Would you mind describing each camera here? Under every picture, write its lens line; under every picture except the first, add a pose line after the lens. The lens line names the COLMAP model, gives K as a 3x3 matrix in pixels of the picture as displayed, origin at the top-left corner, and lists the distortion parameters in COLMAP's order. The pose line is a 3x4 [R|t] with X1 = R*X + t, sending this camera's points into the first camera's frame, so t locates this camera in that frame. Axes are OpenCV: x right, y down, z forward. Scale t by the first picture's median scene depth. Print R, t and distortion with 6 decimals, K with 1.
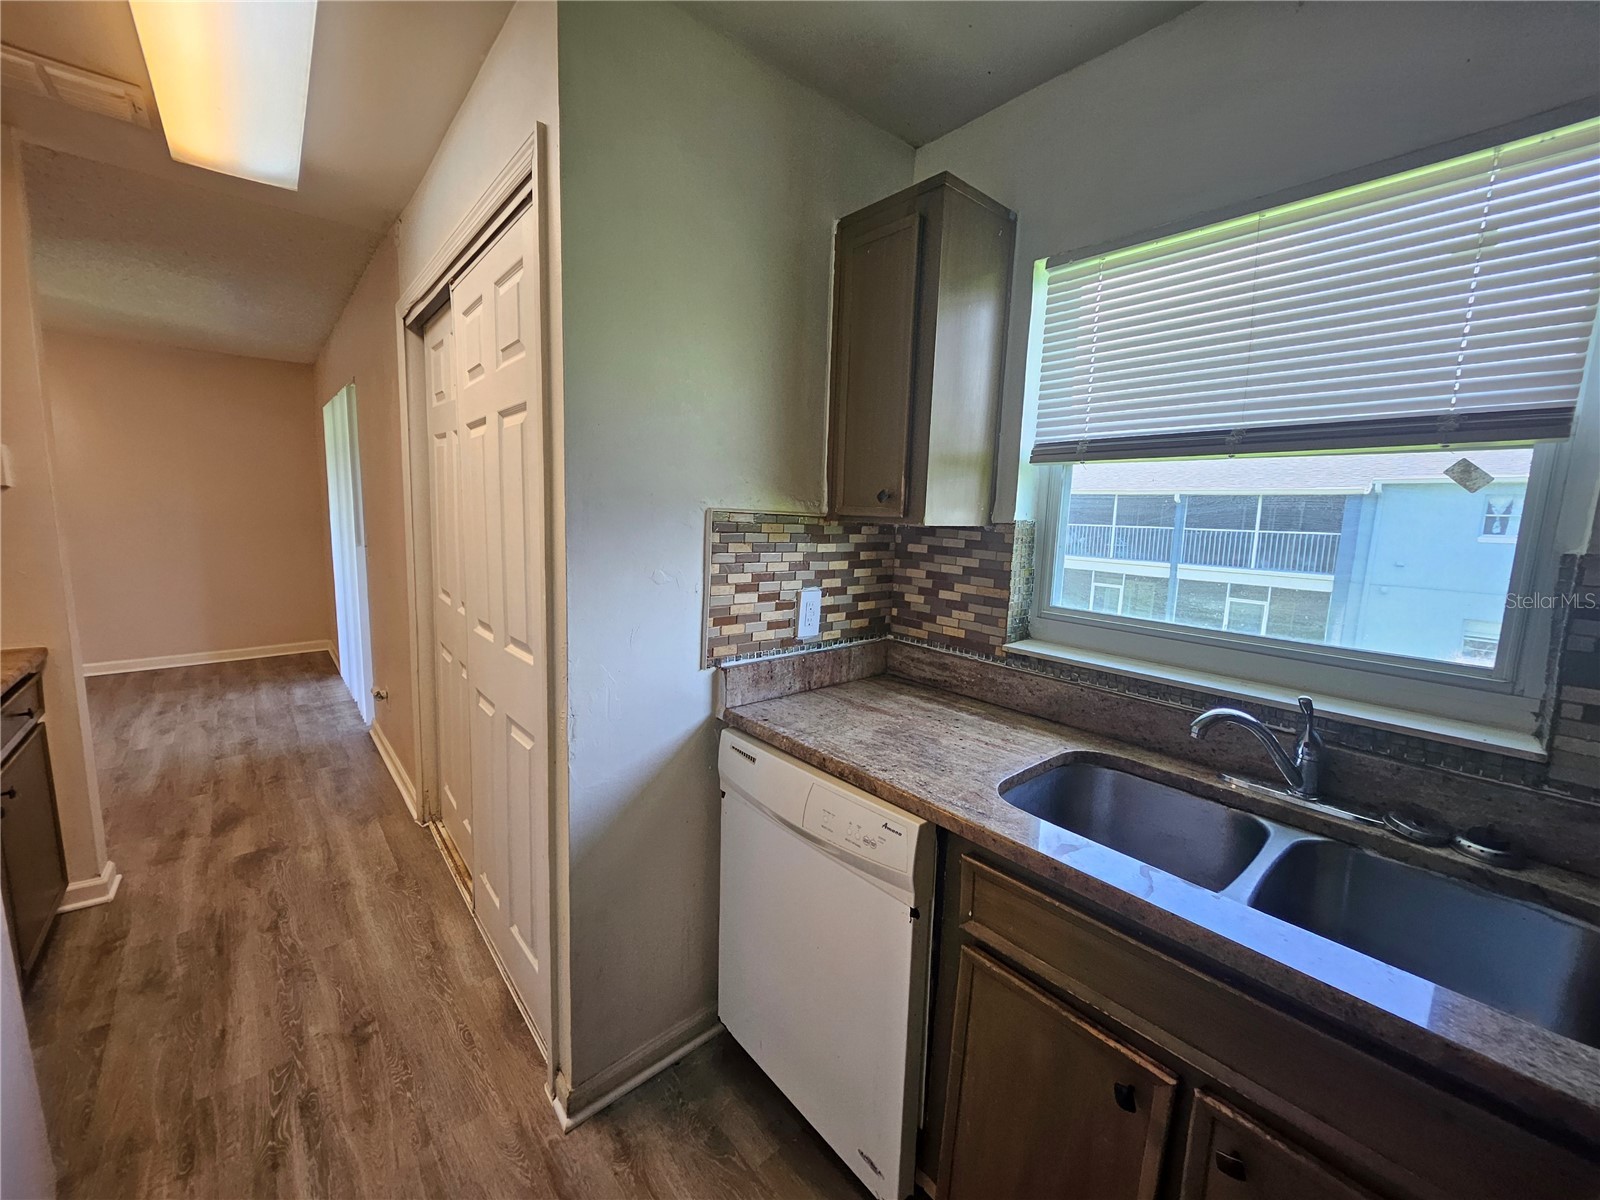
lens RADIAL K [[625.9, 0, 791.0], [0, 625.9, 590.4], [0, 0, 1]] dist [0.001590, -0.002063]
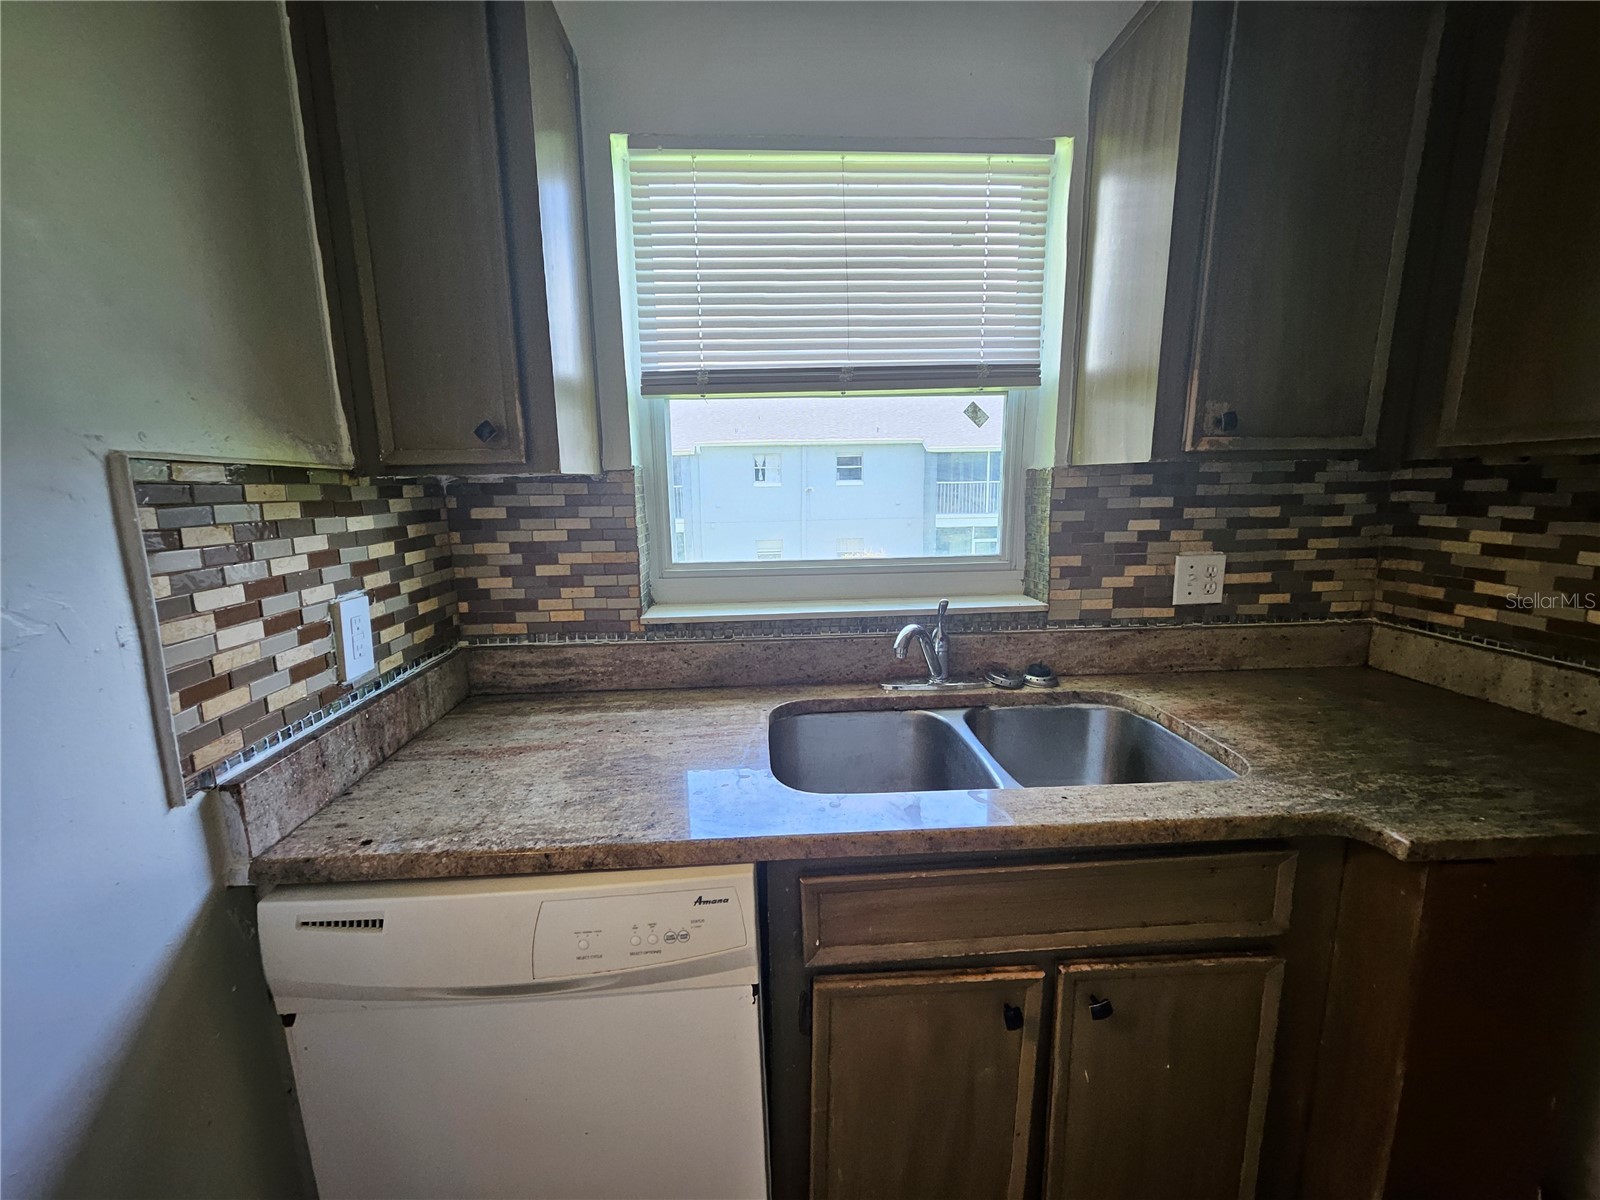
lens RADIAL K [[625.9, 0, 791.0], [0, 625.9, 590.4], [0, 0, 1]] dist [0.001590, -0.002063]
pose [[0.609809, -0.180748, 0.771663, -0.180562], [0.140814, 0.982866, 0.118940, -0.019693], [-0.779939, 0.036130, 0.624812, 0.334547]]
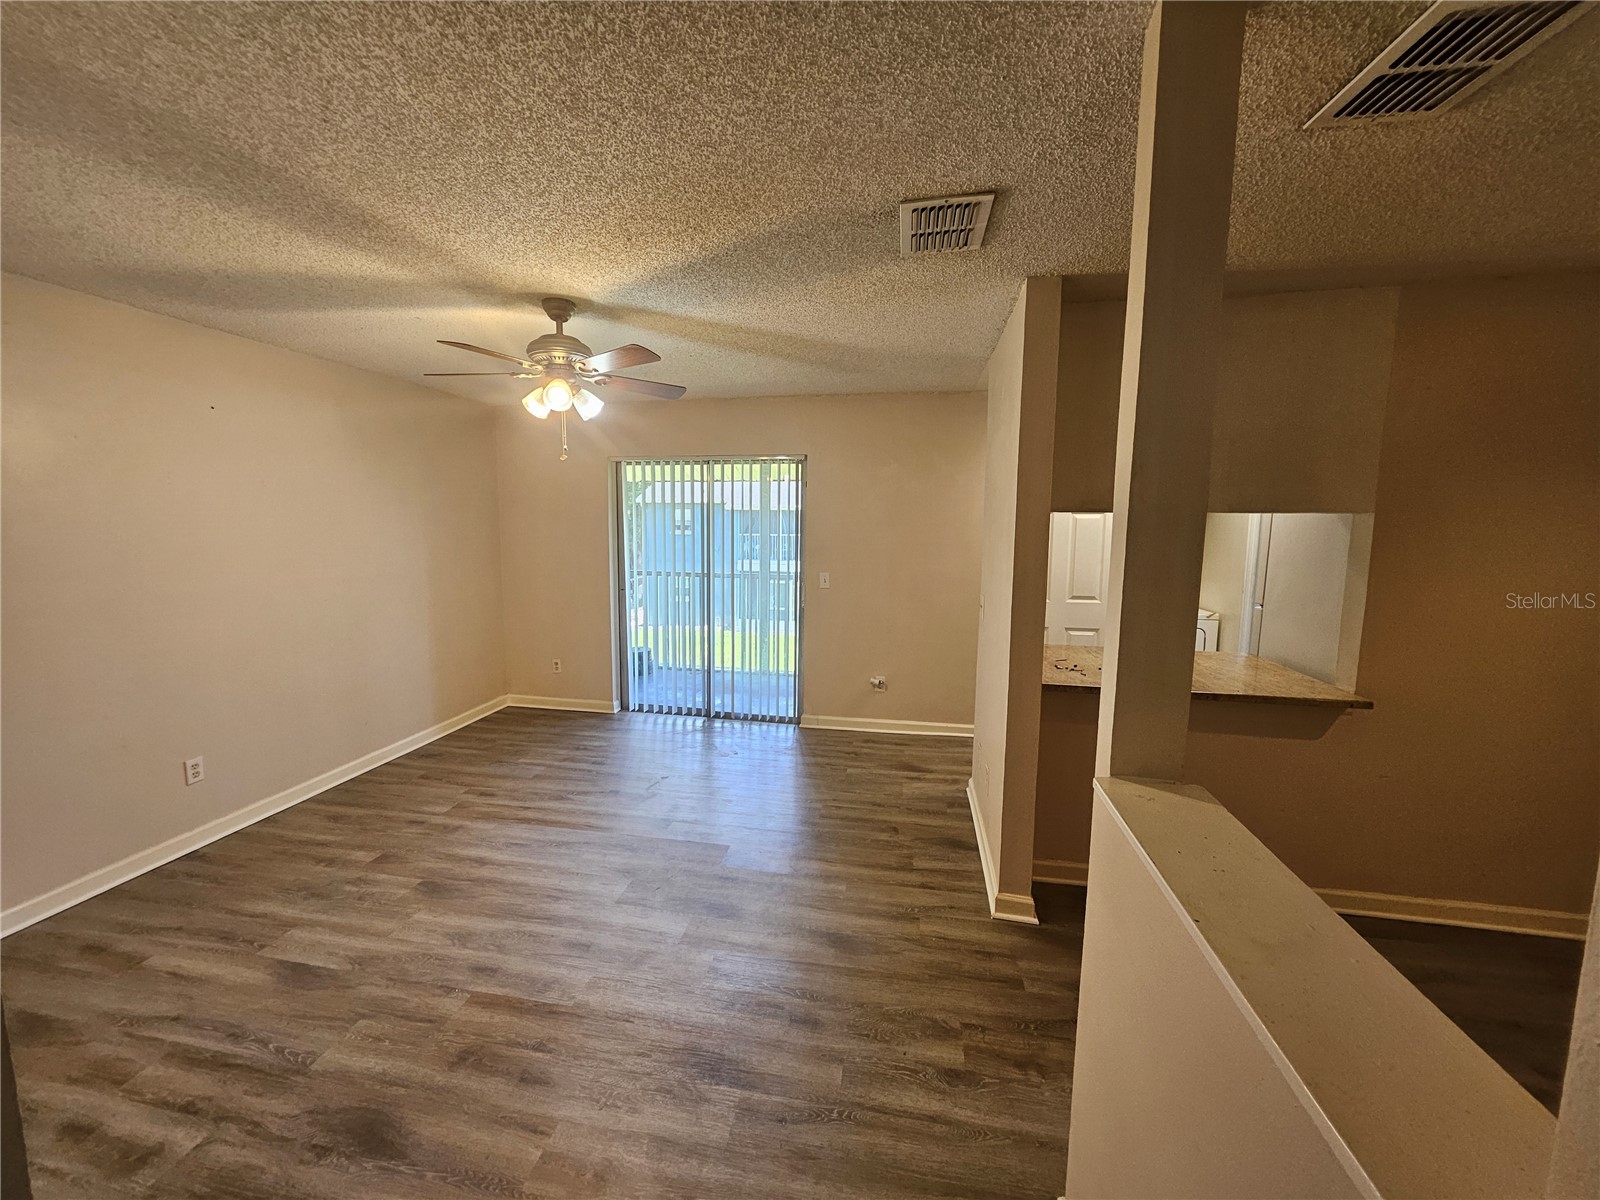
lens RADIAL K [[625.9, 0, 791.0], [0, 625.9, 590.4], [0, 0, 1]] dist [0.001590, -0.002063]
pose [[0.782807, -0.094389, 0.615065, -3.285656], [0.103360, 0.994421, 0.021057, -0.173797], [-0.613621, 0.047089, 0.788195, -0.001538]]
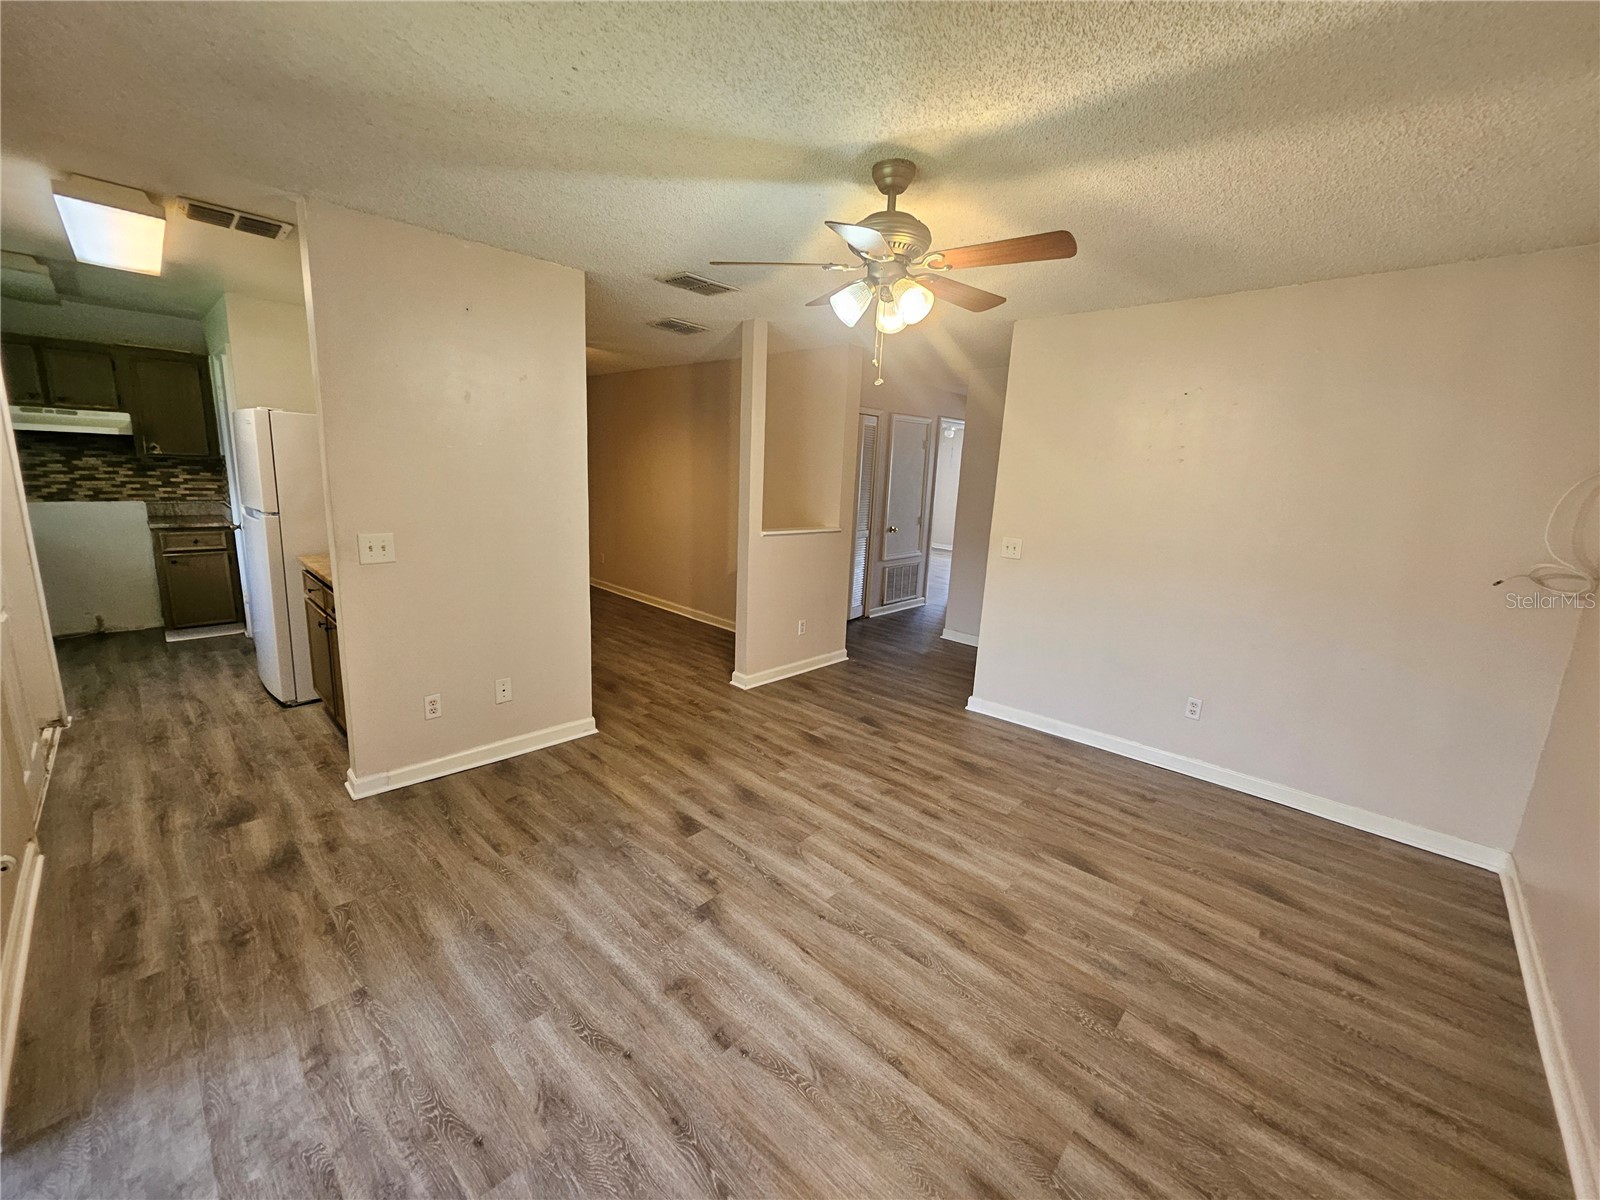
lens RADIAL K [[638.4, 0, 780.2], [0, 638.4, 593.4], [0, 0, 1]] dist [0.001862, 0.000109]
pose [[-0.994081, -0.059488, -0.090907, -2.444247], [-0.086006, 0.942152, 0.323963, -0.530629], [0.066376, 0.329864, -0.941692, 2.900911]]
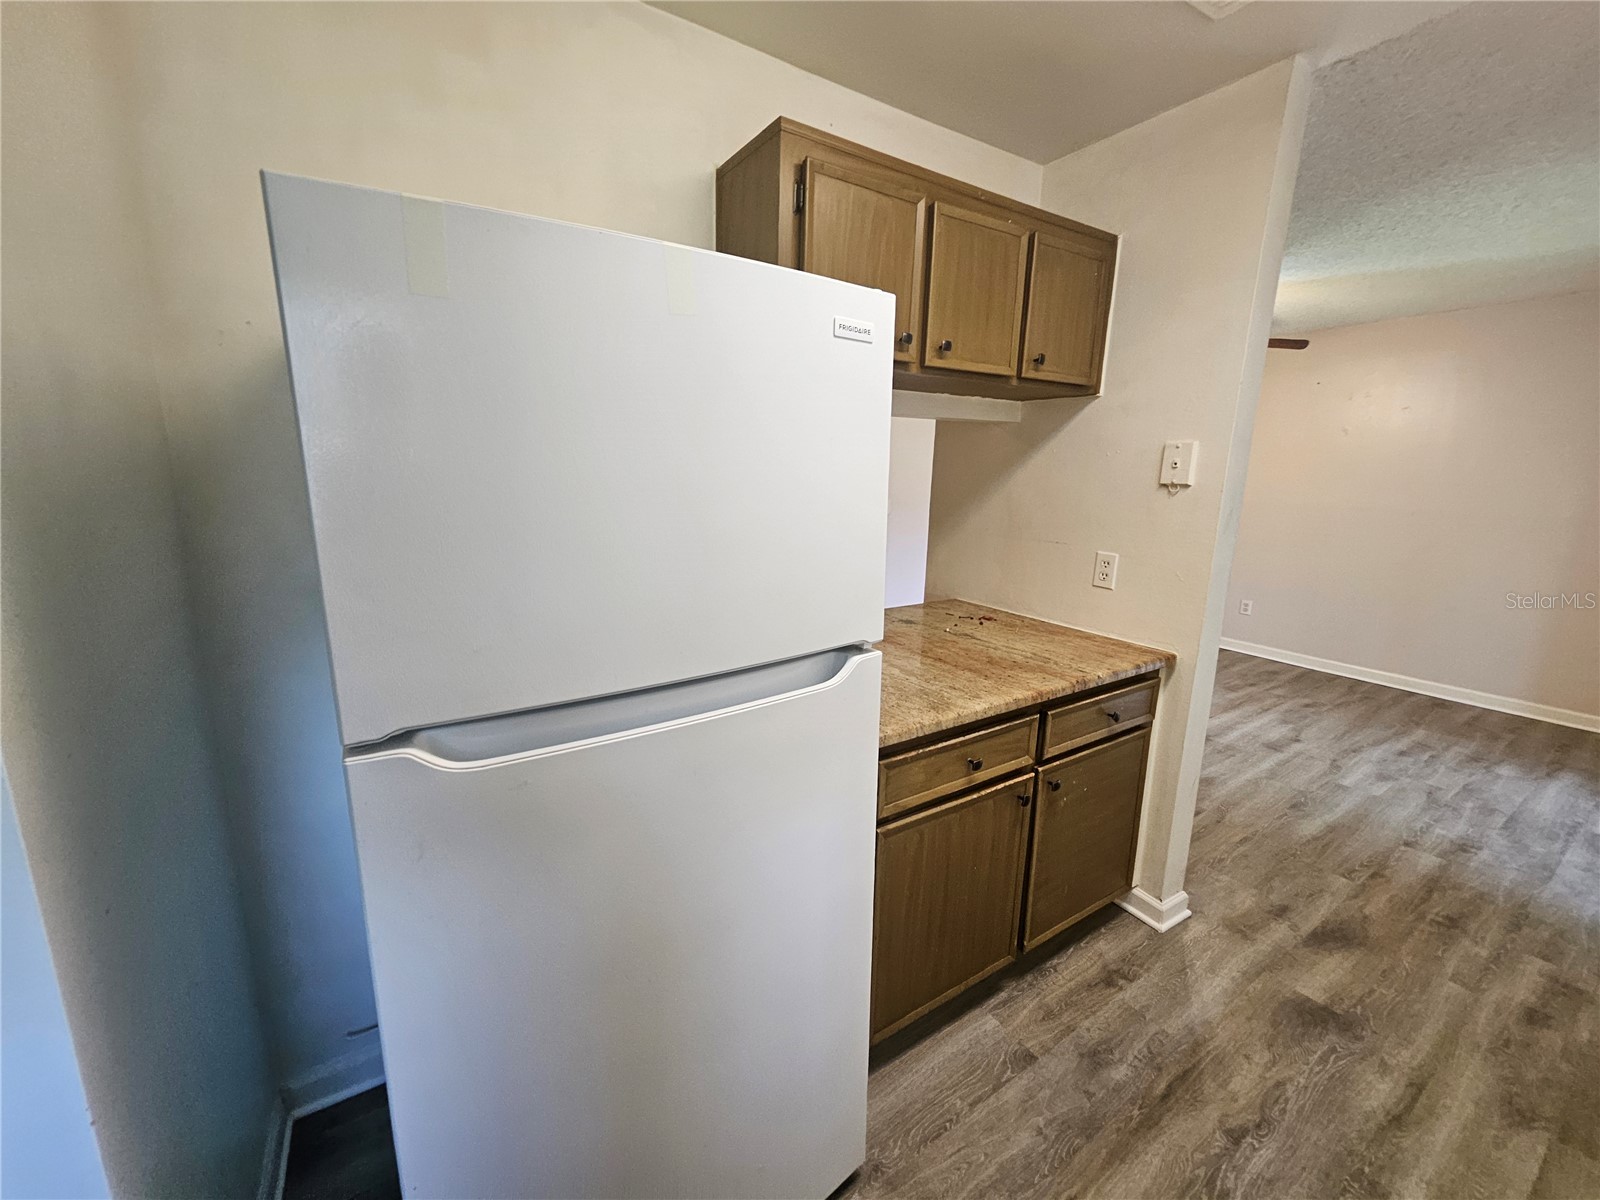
lens RADIAL K [[632.0, 0, 788.6], [0, 632.0, 588.9], [0, 0, 1]] dist [0.008902, -0.000332]
pose [[-0.147173, 0.158761, -0.976286, -0.222139], [-0.154316, 0.971262, 0.181207, -0.108585], [0.976999, 0.177325, -0.118444, 0.636113]]
